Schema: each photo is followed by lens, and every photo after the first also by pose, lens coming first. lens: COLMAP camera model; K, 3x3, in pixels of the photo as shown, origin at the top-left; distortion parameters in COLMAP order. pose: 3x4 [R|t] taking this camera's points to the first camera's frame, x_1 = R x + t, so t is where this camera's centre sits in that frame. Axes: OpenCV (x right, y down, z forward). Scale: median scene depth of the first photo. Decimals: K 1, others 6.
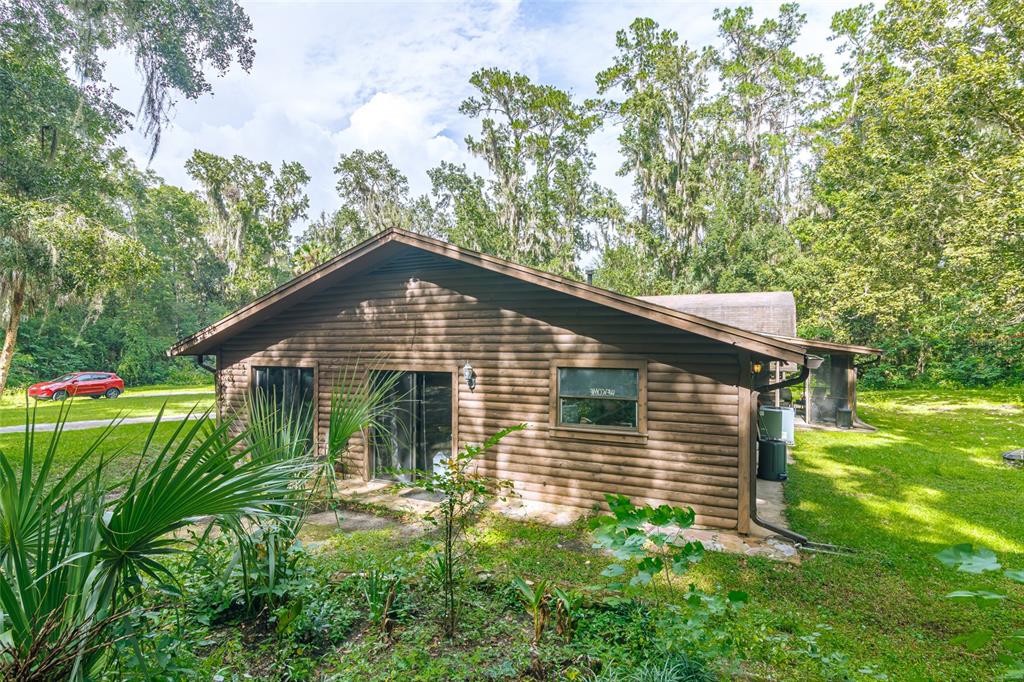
lens RADIAL K [[502.2, 0, 509.1], [0, 502.2, 342.7], [0, 0, 1]] dist [-0.000160, -0.000040]
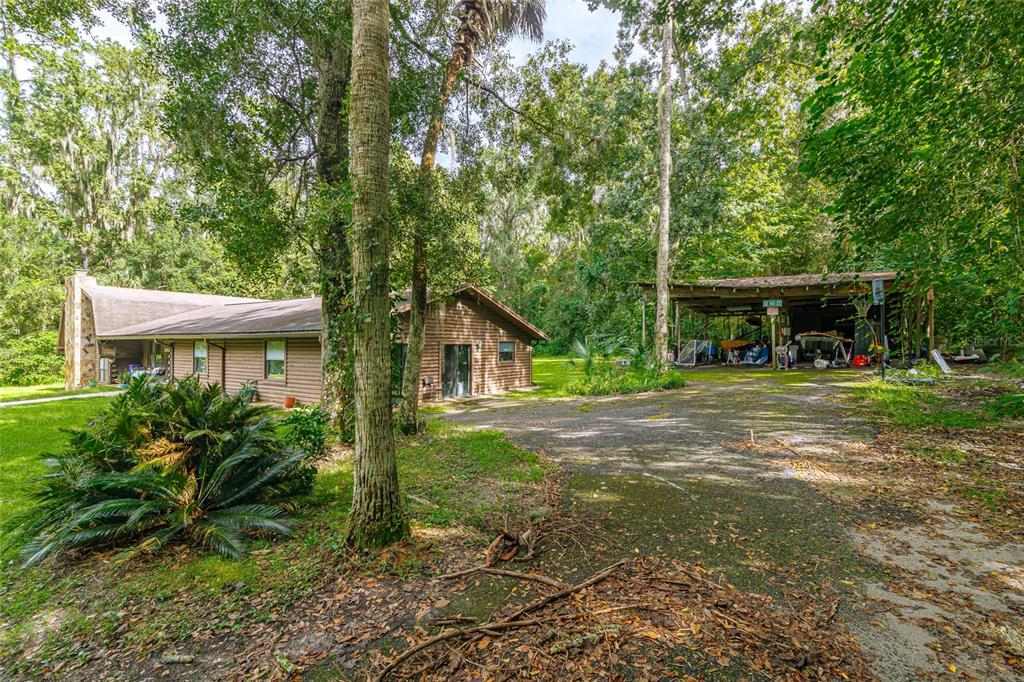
lens RADIAL K [[469.0, 0, 512.0], [0, 469.0, 341.0], [0, 0, 1]] dist [0.001927, 0.000473]
pose [[0.132046, 0.005942, 0.991226, -1.938262], [-0.005493, 0.999971, -0.005262, 0.045605], [-0.991228, -0.004750, 0.132075, 0.413192]]
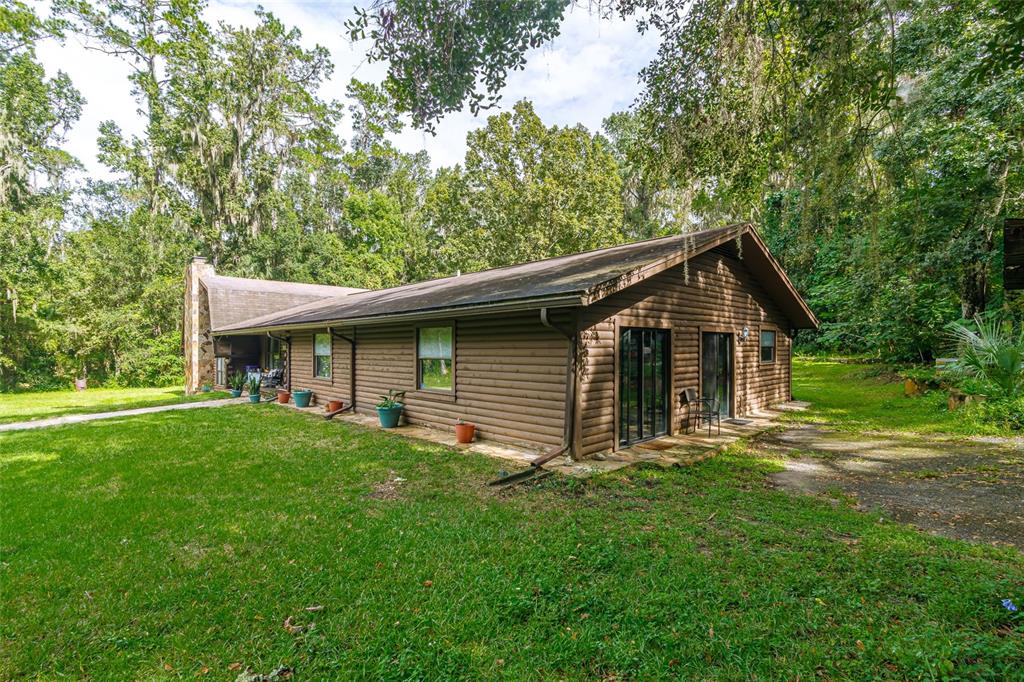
lens RADIAL K [[462.1, 0, 512.1], [0, 462.1, 343.8], [0, 0, 1]] dist [-0.000547, -0.000305]
pose [[0.321814, 0.003475, 0.946796, -1.306930], [0.000192, 0.999993, -0.003735, 0.079503], [-0.946803, 0.001384, 0.321811, 0.966864]]
